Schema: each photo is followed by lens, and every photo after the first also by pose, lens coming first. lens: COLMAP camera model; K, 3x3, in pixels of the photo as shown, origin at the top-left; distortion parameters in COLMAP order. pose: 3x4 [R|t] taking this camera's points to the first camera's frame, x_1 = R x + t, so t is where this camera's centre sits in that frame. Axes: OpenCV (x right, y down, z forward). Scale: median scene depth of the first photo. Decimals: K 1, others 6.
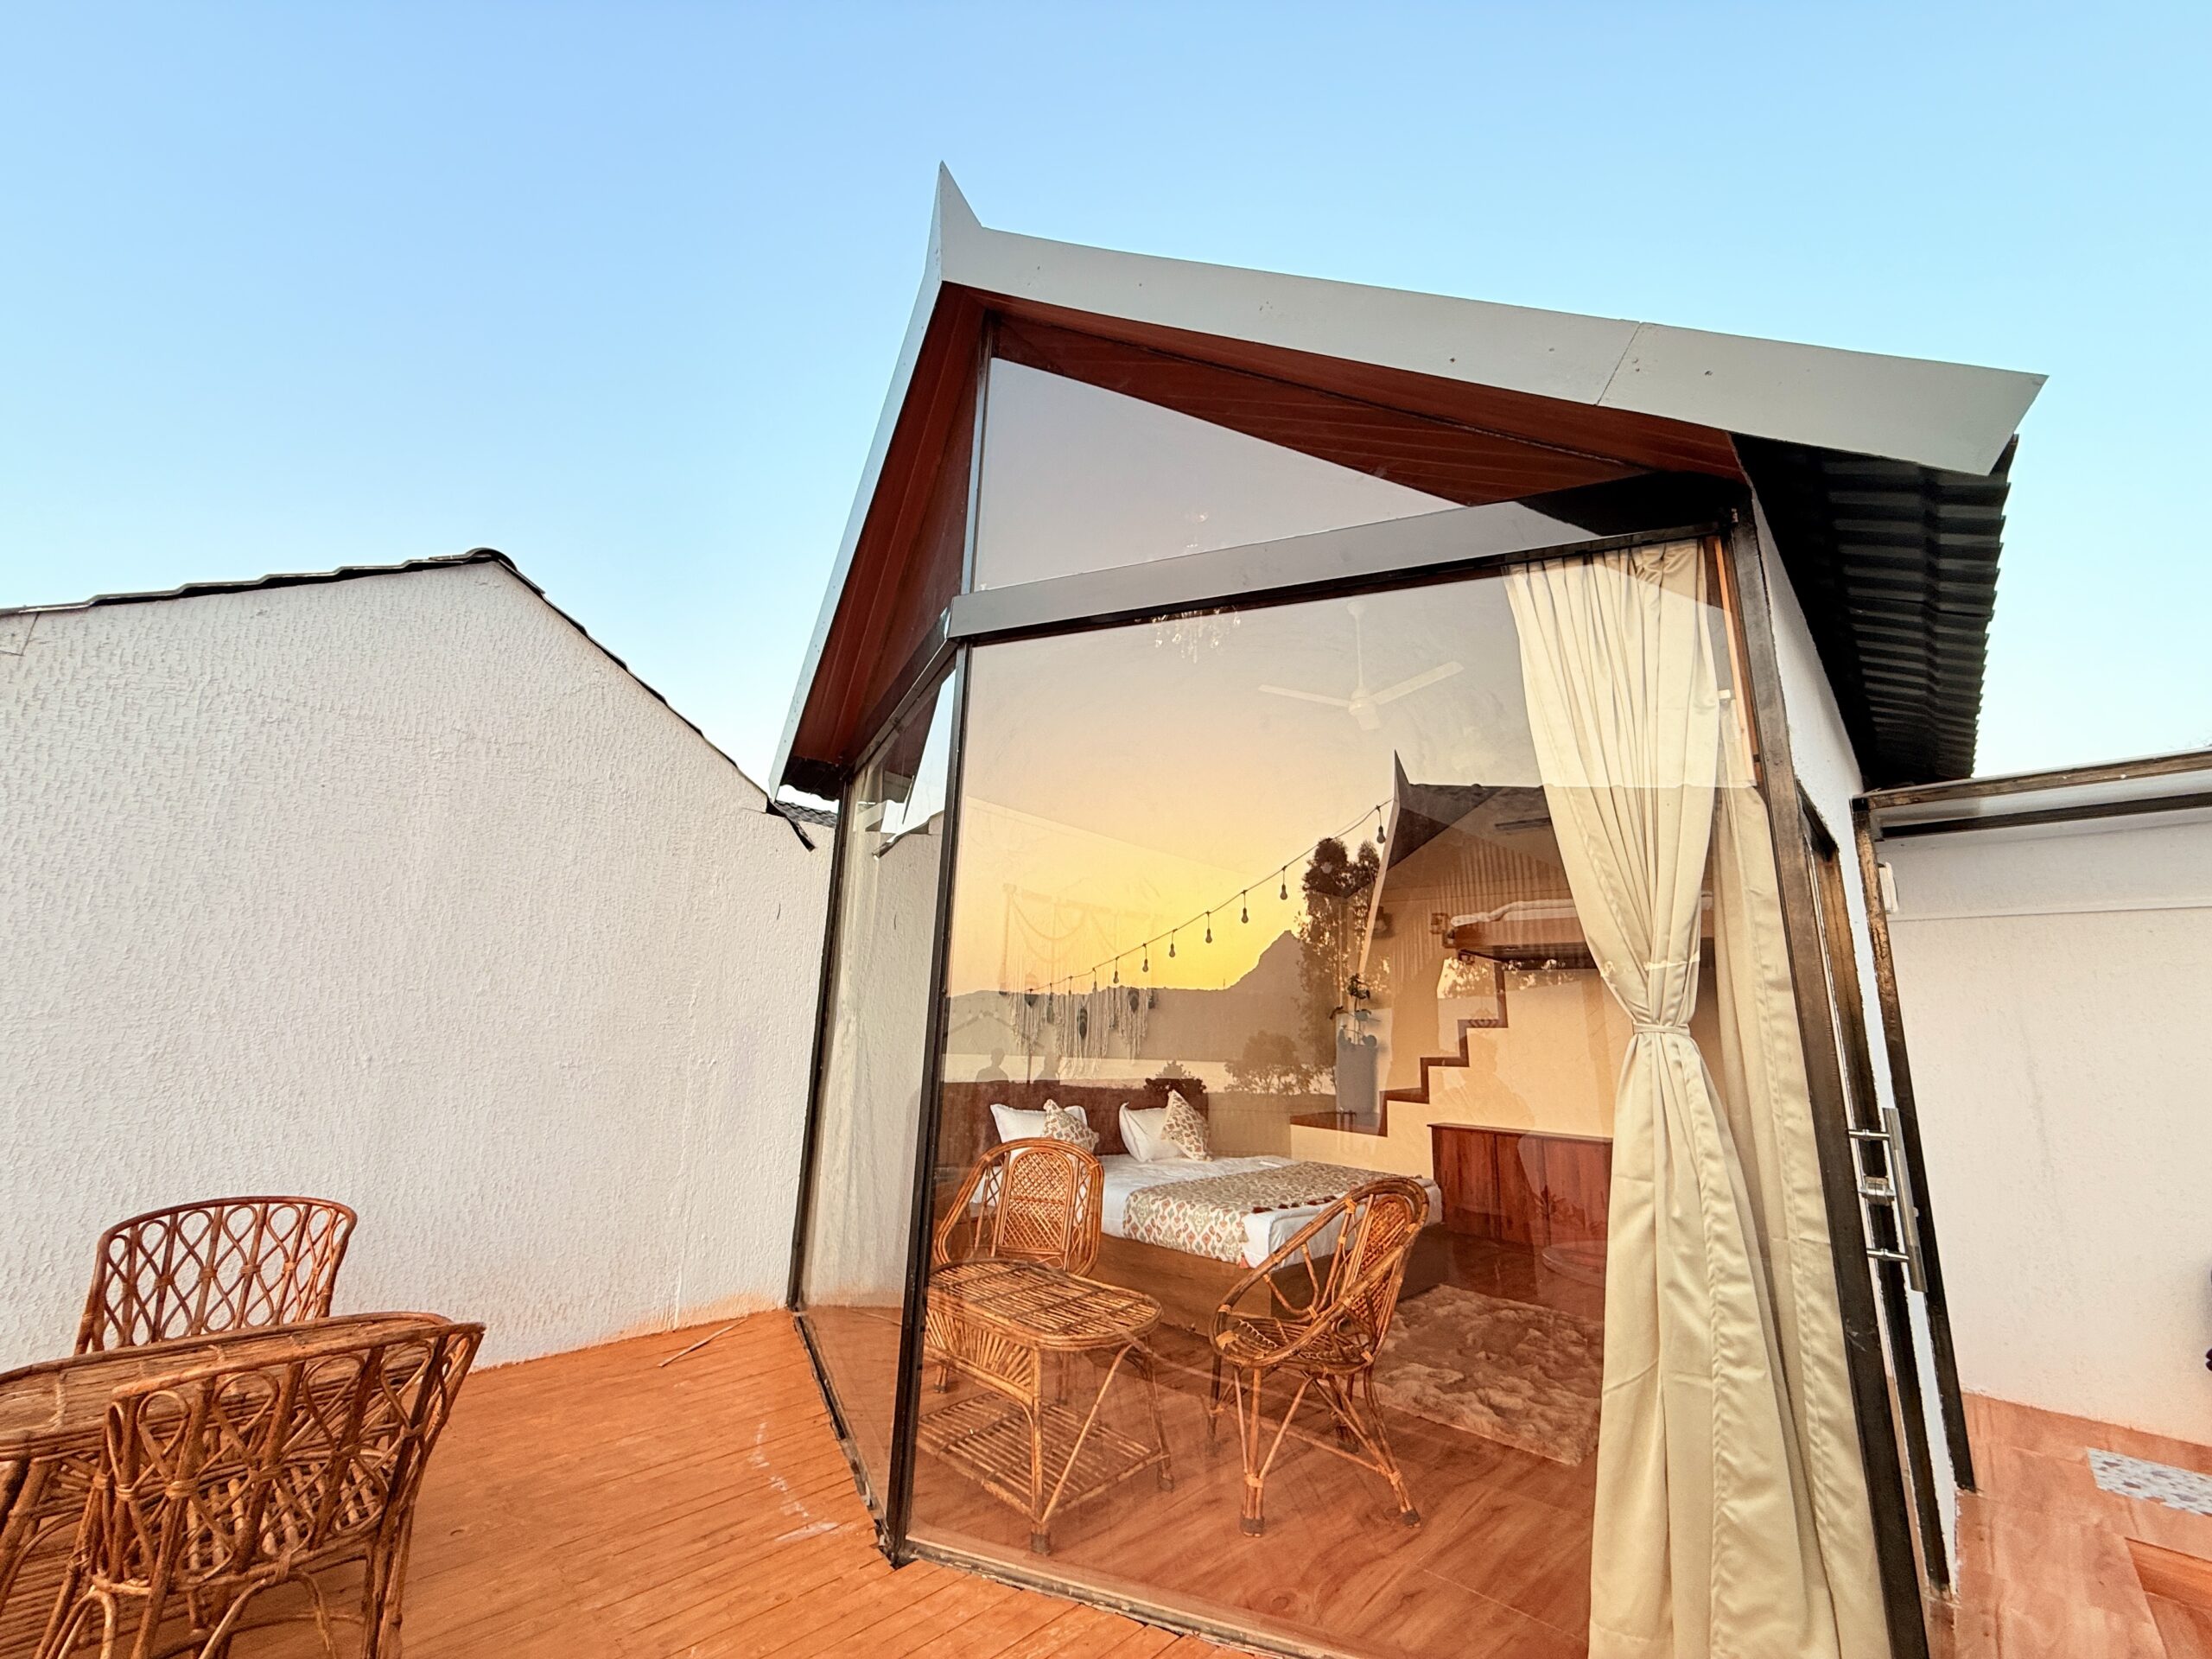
lens RADIAL K [[874.9, 0, 1098.7], [0, 874.9, 828.5], [0, 0, 1]] dist [-0.011532, 0.006805]
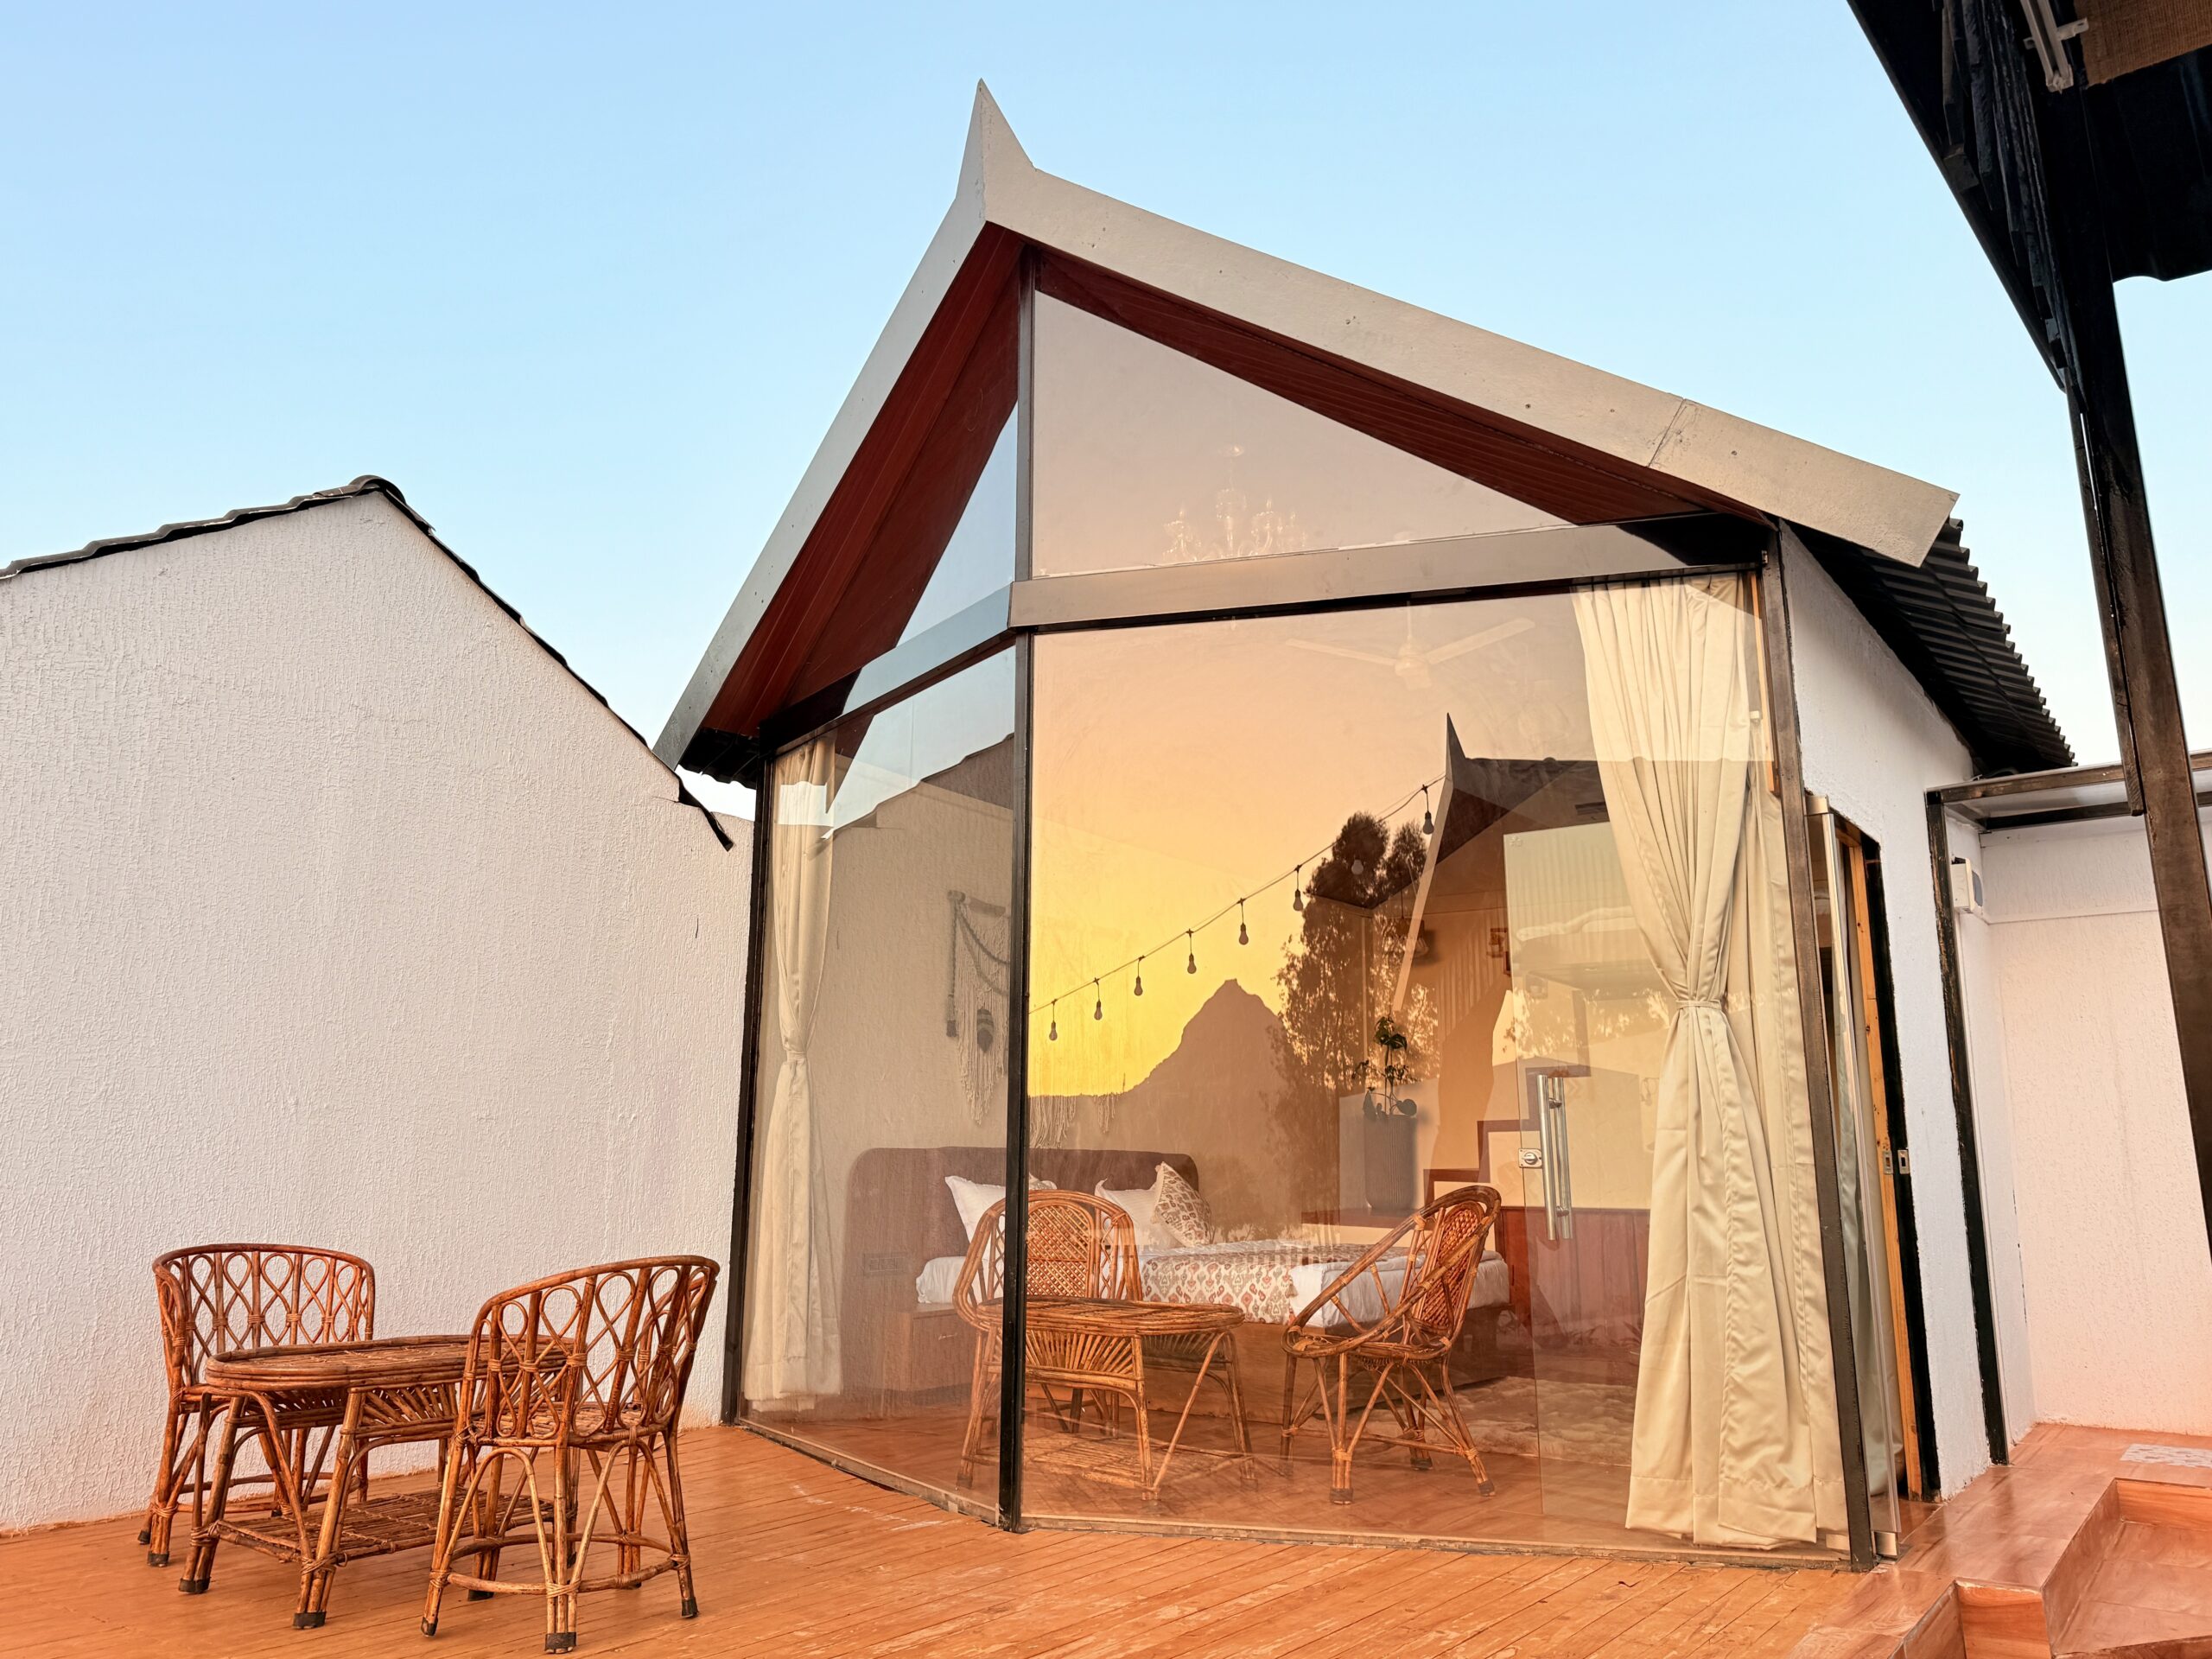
lens RADIAL K [[1598.0, 0, 1098.1], [0, 1598.0, 825.2], [0, 0, 1]] dist [0.046404, -0.048477]
pose [[0.991430, -0.003653, 0.130591, -0.278740], [0.001260, 0.999830, 0.018399, -0.032804], [-0.130636, -0.018077, 0.991266, -0.664381]]
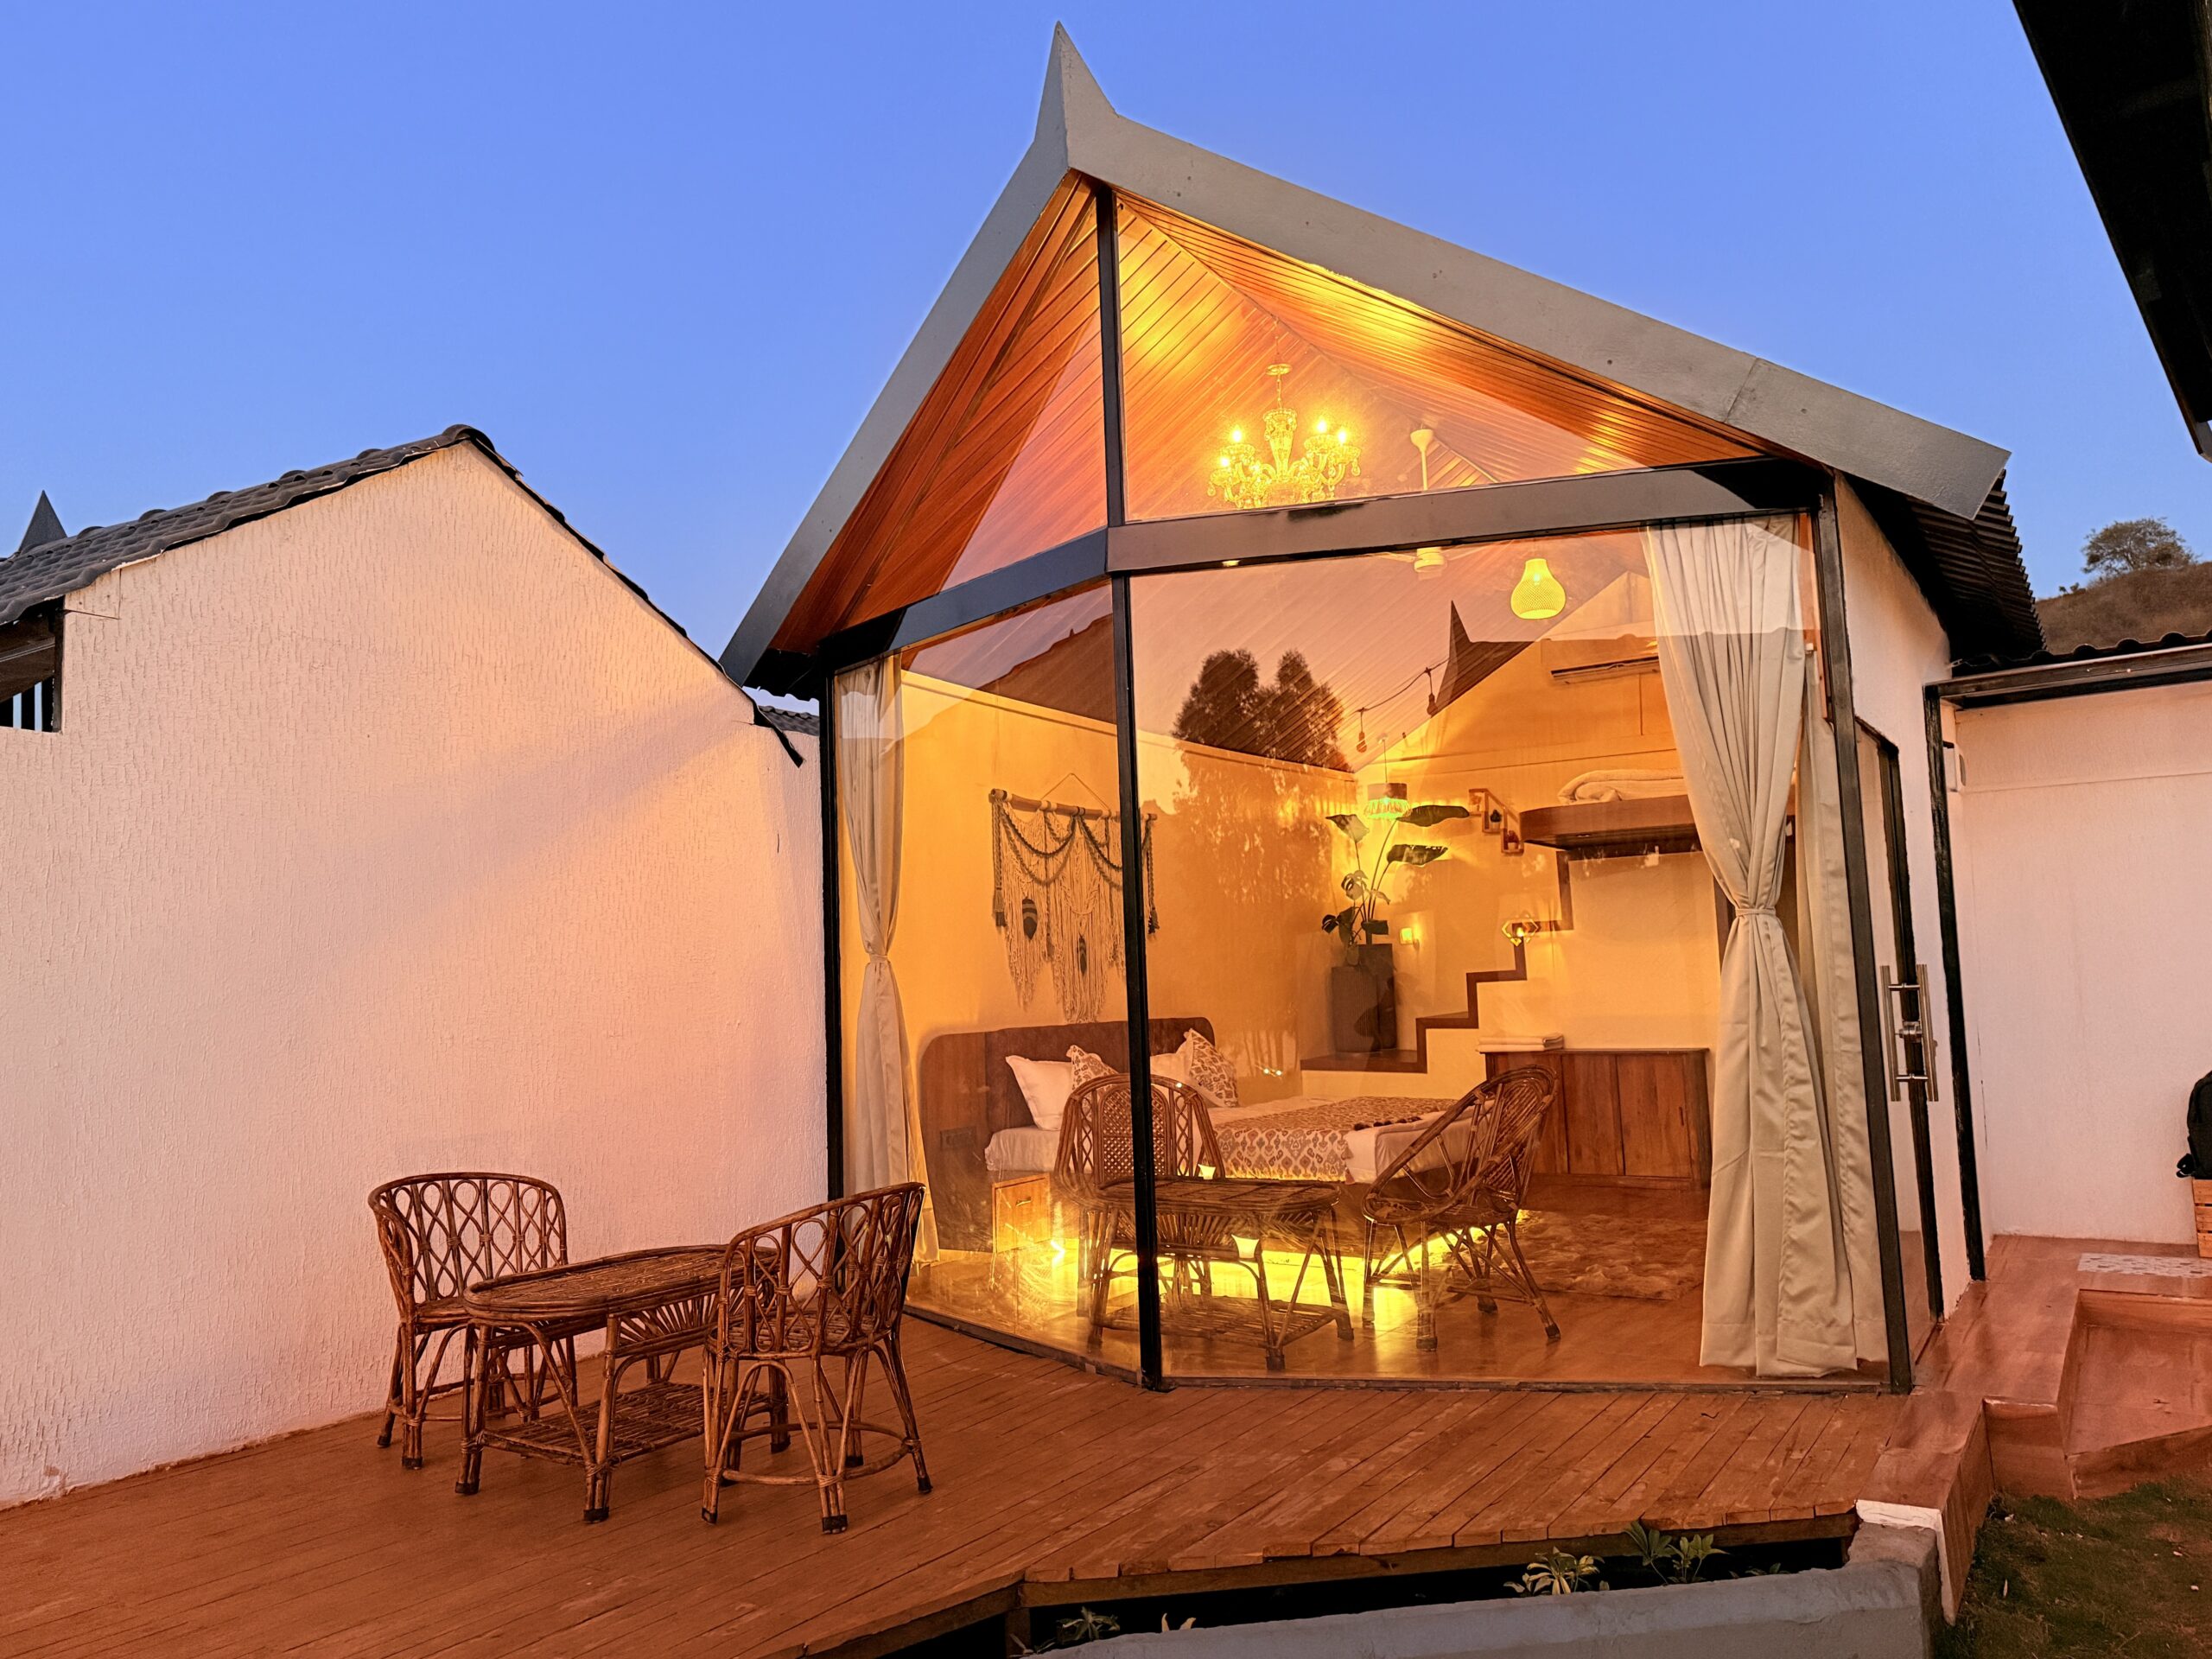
lens RADIAL K [[1580.2, 0, 1094.6], [0, 1580.2, 829.5], [0, 0, 1]] dist [0.072936, -0.099200]
pose [[0.981588, -0.052312, 0.183709, -0.491268], [0.028009, 0.990790, 0.132479, -0.152339], [-0.188947, -0.124894, 0.974012, -0.728107]]
